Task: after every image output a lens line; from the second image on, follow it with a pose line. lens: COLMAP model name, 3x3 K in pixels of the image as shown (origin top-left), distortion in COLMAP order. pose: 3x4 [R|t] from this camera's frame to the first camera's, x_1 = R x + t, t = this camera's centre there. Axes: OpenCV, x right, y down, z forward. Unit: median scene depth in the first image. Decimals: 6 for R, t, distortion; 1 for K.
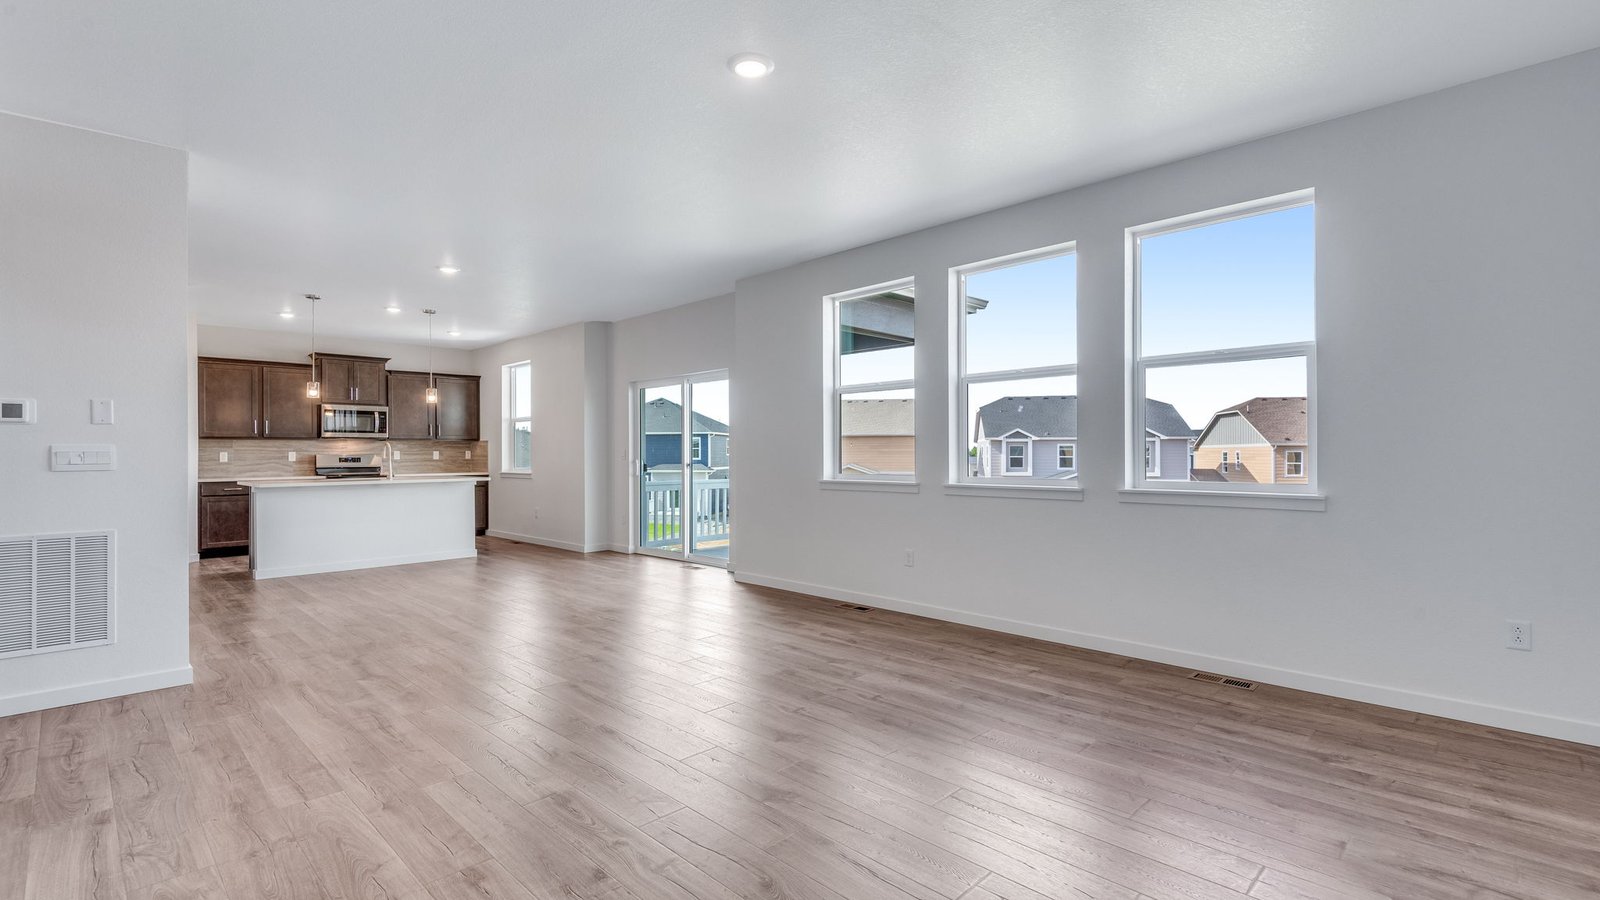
lens RADIAL K [[724.2, 0, 800.6], [0, 724.2, 451.0], [0, 0, 1]] dist [0.018550, -0.013131]
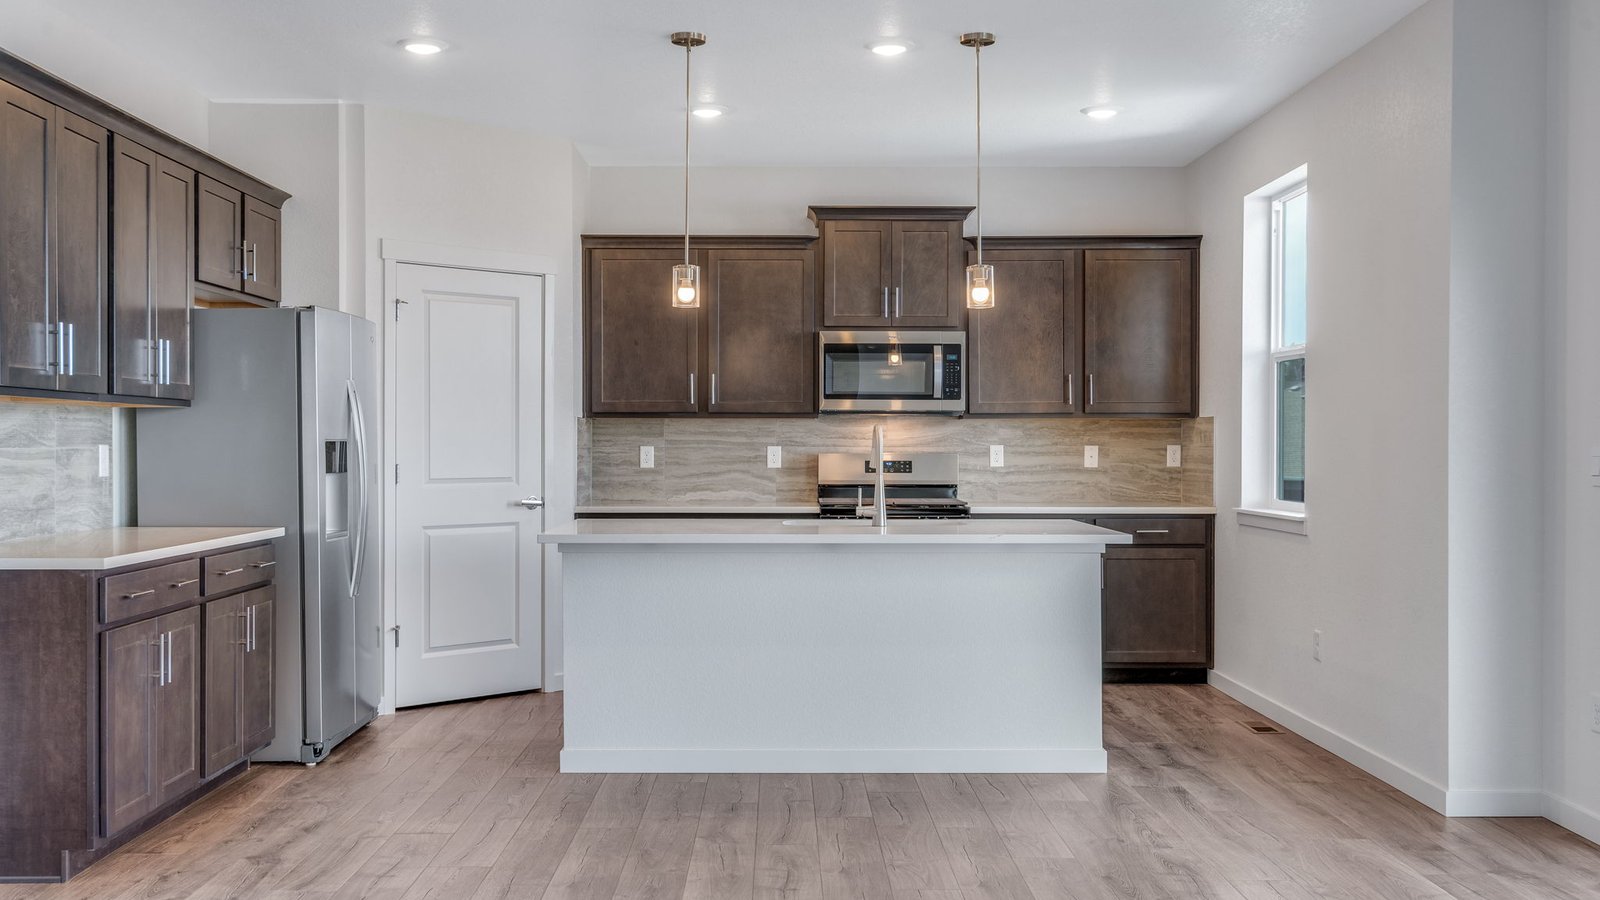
lens RADIAL K [[1561.9, 0, 795.8], [0, 1561.9, 458.5], [0, 0, 1]] dist [0.002176, 0.000000]
pose [[0.709464, 0.014529, -0.704591, -0.044476], [-0.004084, 0.999855, 0.016505, -0.006505], [0.704729, -0.008832, 0.709421, 0.349245]]
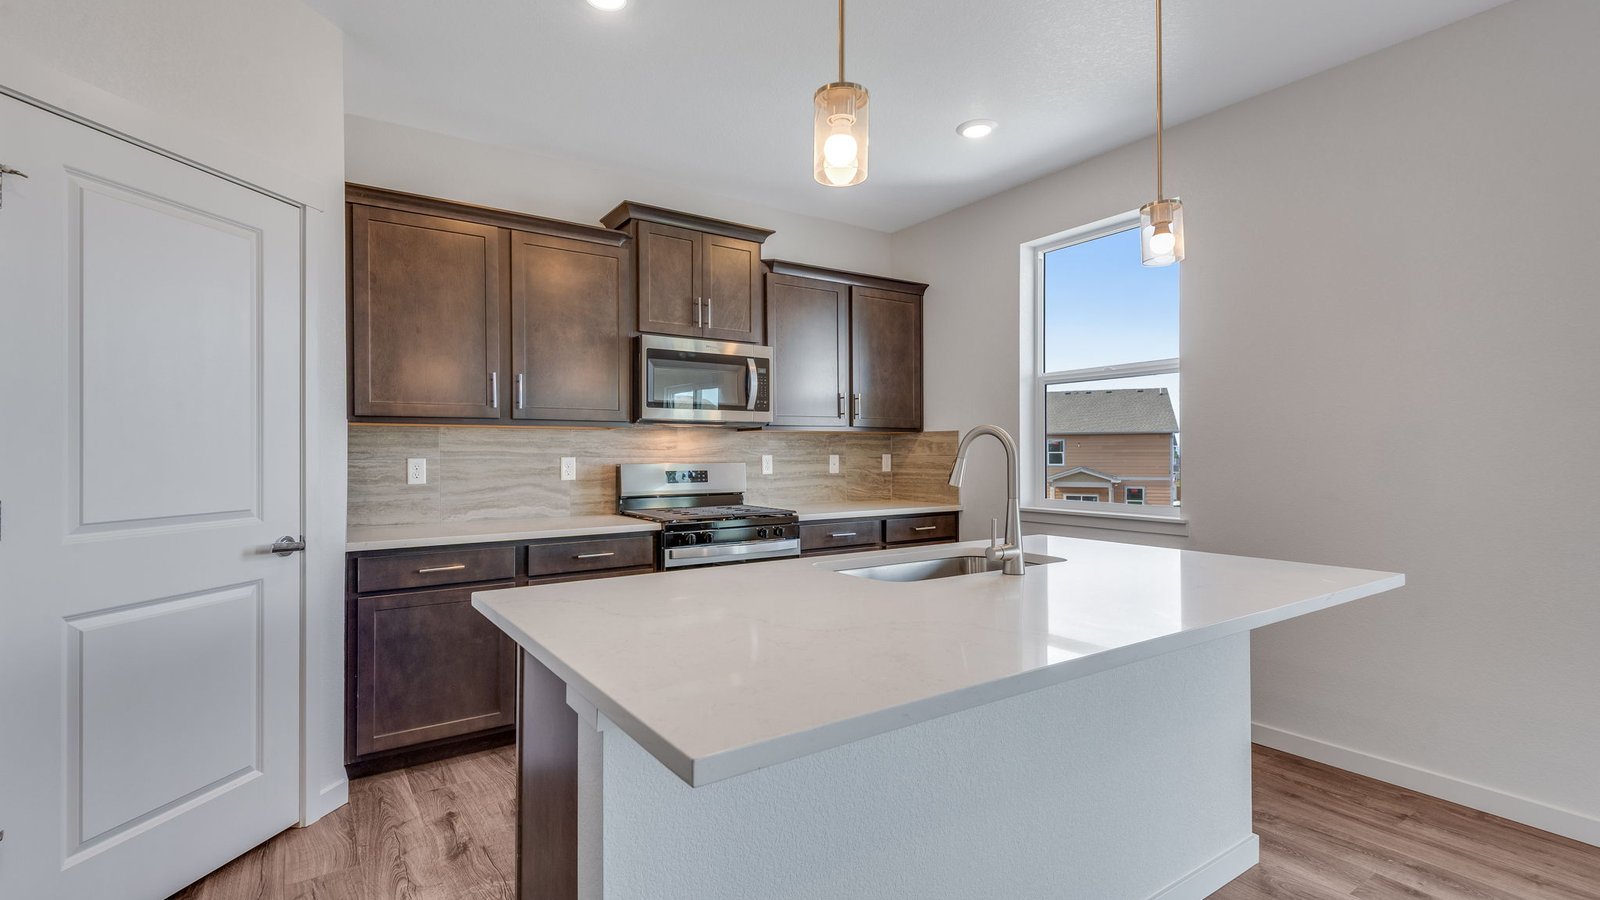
lens RADIAL K [[724.2, 0, 786.1], [0, 724.2, 449.3], [0, 0, 1]] dist [0.018550, -0.013131]
pose [[0.979463, 0.002502, -0.201606, -0.482458], [-0.002764, 0.999996, -0.001020, -0.003057], [0.201603, 0.001557, 0.979466, 0.610920]]
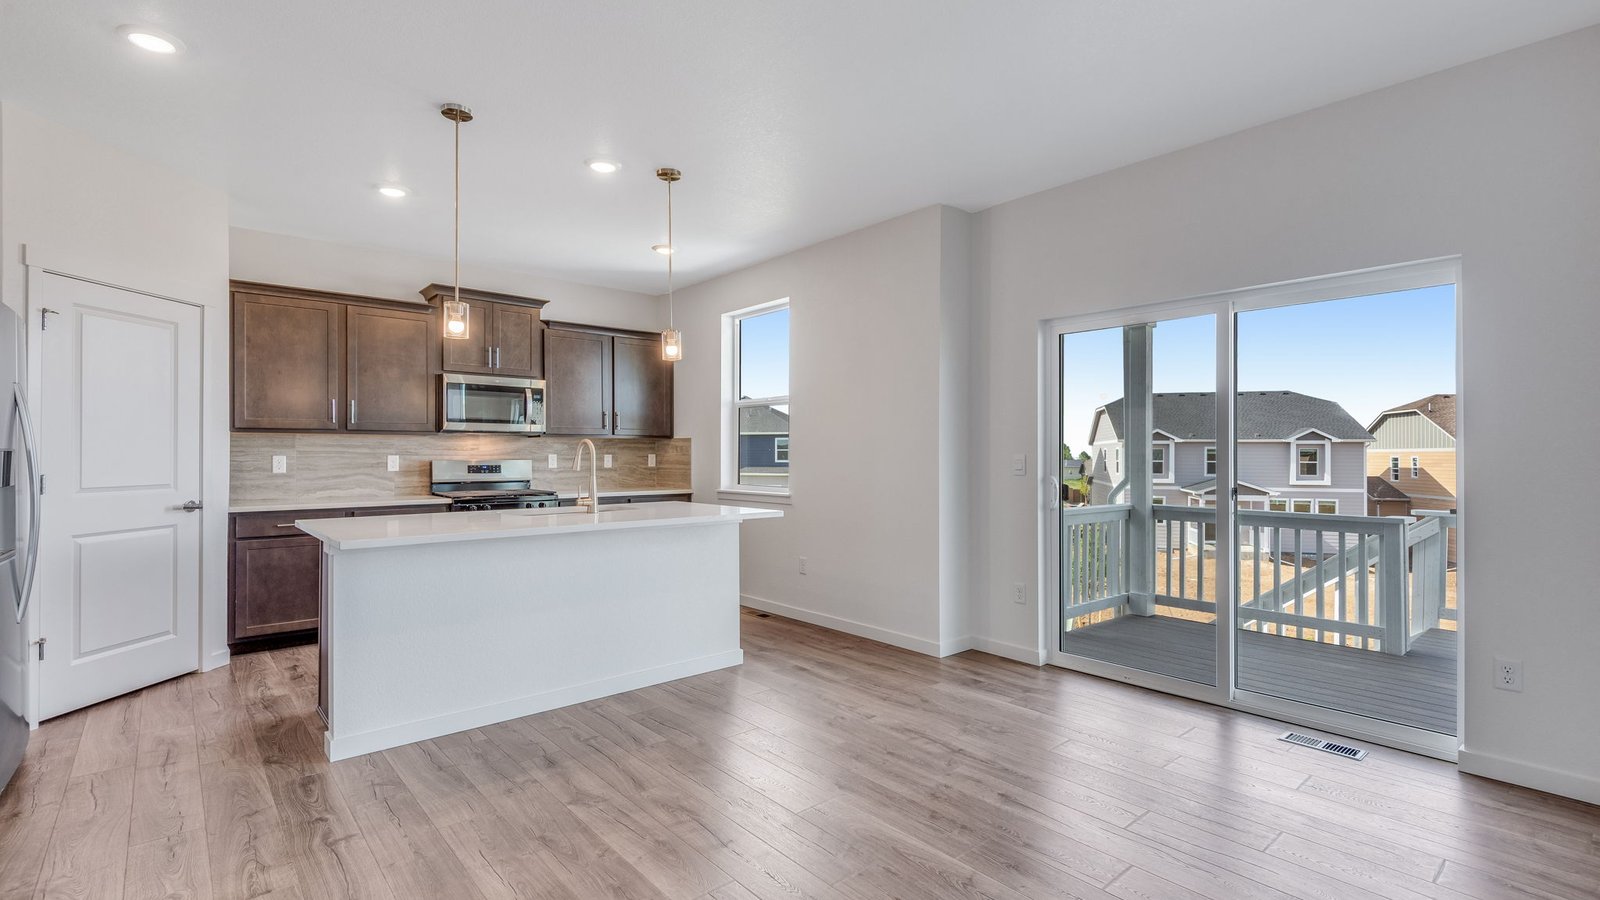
lens RADIAL K [[724.2, 0, 797.2], [0, 724.2, 449.7], [0, 0, 1]] dist [0.018550, -0.013131]
pose [[0.996943, 0.005889, -0.077909, -0.317983], [-0.006139, 0.999977, -0.002961, -0.003565], [0.077890, 0.003430, 0.996956, 0.427943]]
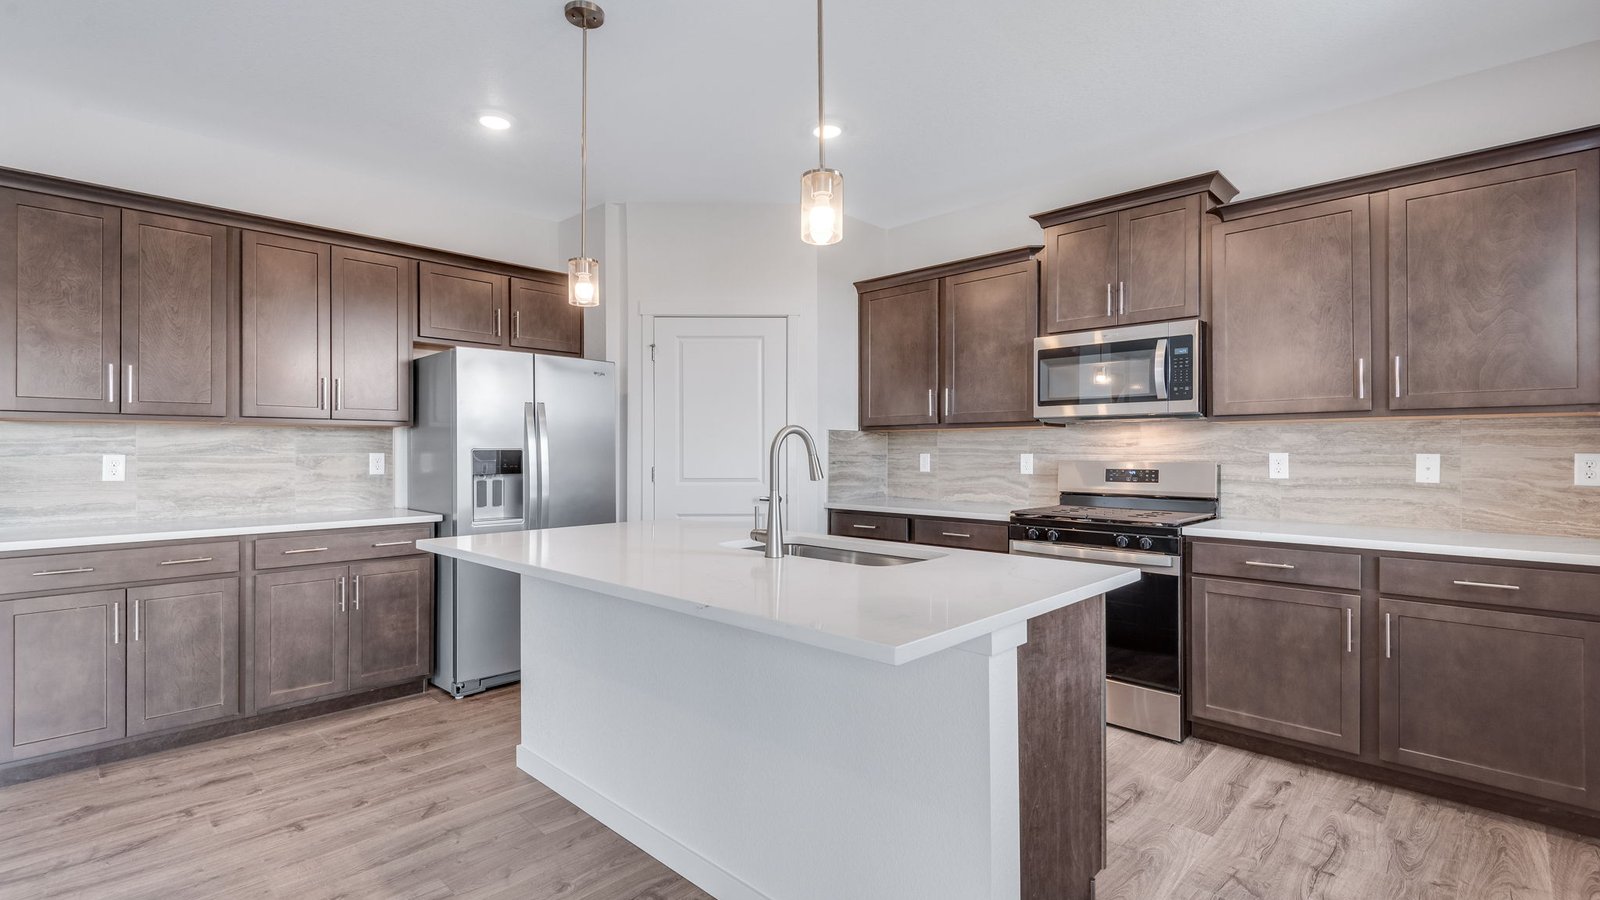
lens RADIAL K [[724.2, 0, 785.0], [0, 724.2, 453.8], [0, 0, 1]] dist [0.018550, -0.013131]
pose [[0.002895, 0.011234, -0.999933, -0.239243], [0.003105, 0.999932, 0.011243, -0.004200], [0.999991, -0.003138, 0.002860, 0.819421]]
